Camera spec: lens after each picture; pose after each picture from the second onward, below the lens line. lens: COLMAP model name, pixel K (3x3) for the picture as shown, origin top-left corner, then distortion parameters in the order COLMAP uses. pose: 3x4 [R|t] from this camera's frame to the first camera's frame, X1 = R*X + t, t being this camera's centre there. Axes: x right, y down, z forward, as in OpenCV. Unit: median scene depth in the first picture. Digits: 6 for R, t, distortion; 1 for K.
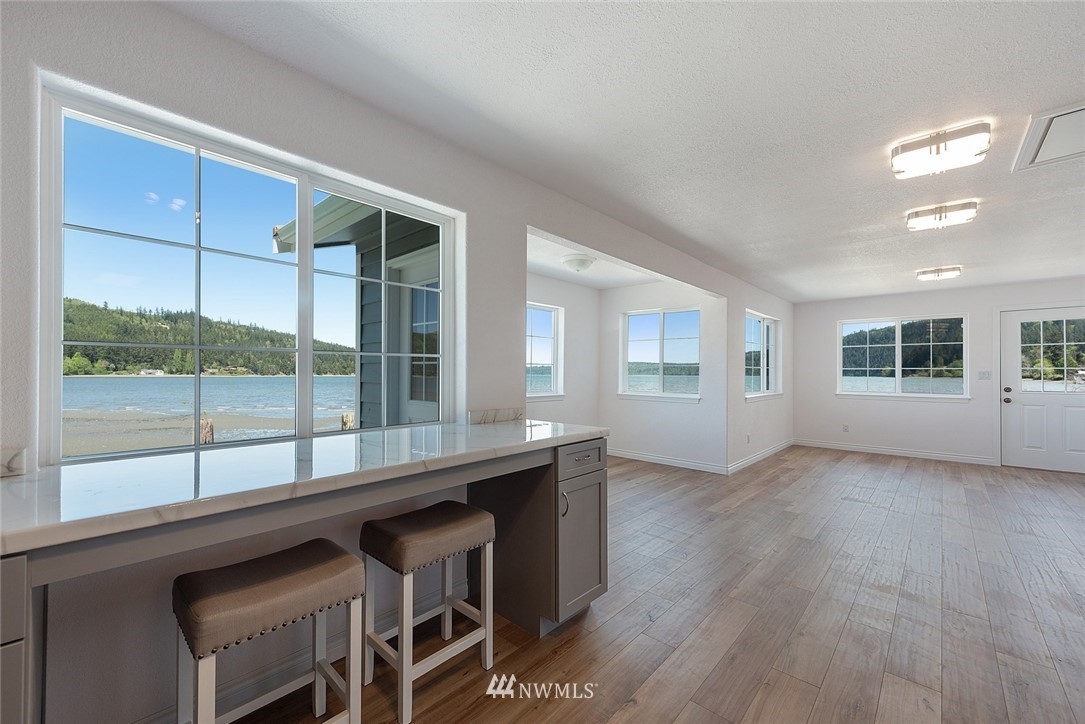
lens RADIAL K [[428.2, 0, 537.5], [0, 428.2, 368.0], [0, 0, 1]] dist [0.001342, -0.000403]
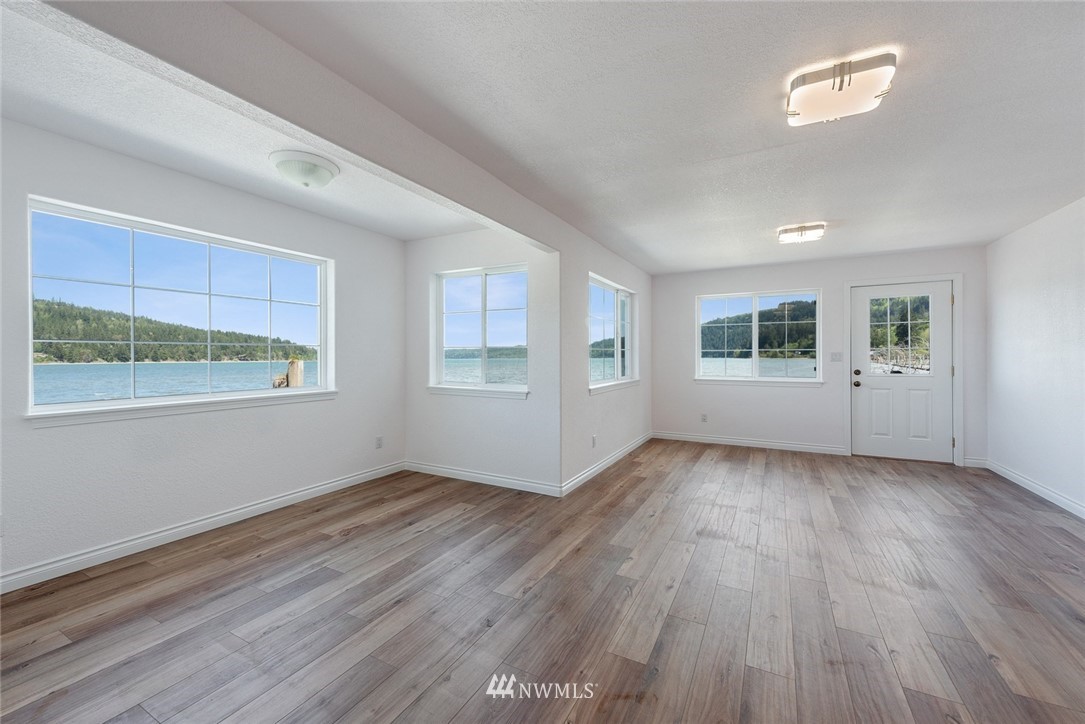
lens RADIAL K [[430.4, 0, 540.2], [0, 430.4, 353.5], [0, 0, 1]] dist [-0.000368, -0.000455]
pose [[0.967620, -0.006092, 0.252338, 0.205532], [0.004930, 0.999974, 0.005237, 0.002287], [-0.252363, -0.003824, 0.967625, 0.276939]]
